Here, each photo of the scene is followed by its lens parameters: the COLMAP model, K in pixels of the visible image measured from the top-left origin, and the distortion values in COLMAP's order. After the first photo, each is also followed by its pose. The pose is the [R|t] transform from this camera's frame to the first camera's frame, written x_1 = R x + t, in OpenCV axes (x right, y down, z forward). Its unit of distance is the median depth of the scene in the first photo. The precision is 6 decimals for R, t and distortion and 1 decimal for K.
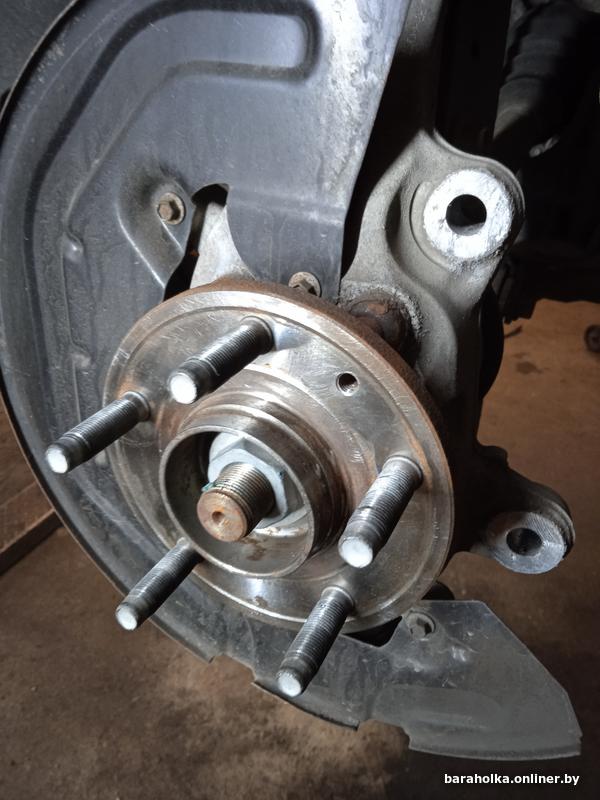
lens RADIAL K [[684.5, 0, 269.8], [0, 684.5, 401.3], [0, 0, 1]] dist [0.063109, -0.106037]
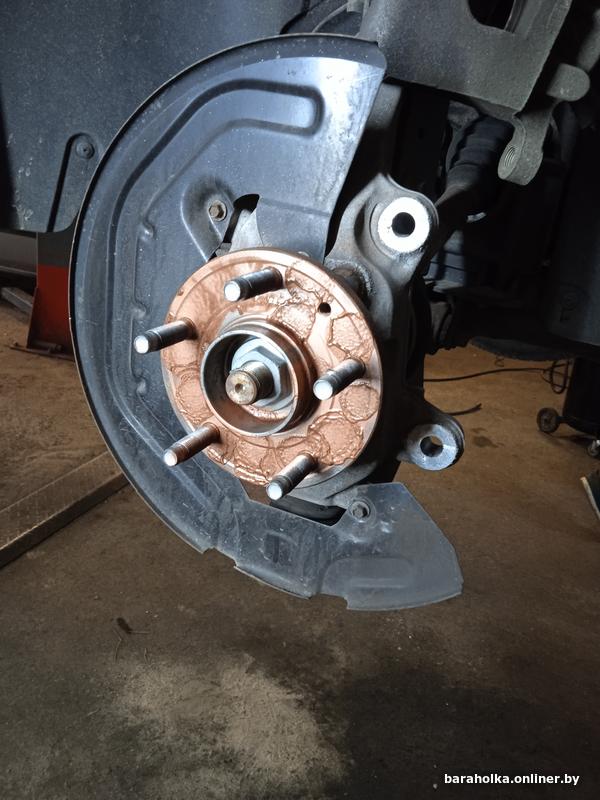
lens RADIAL K [[684.5, 0, 269.8], [0, 684.5, 401.3], [0, 0, 1]] dist [0.063109, -0.106037]
pose [[0.995353, 0.087176, 0.040901, -0.045850], [-0.082366, 0.990802, -0.107367, 0.256083], [-0.049885, 0.103499, 0.993378, -0.418379]]
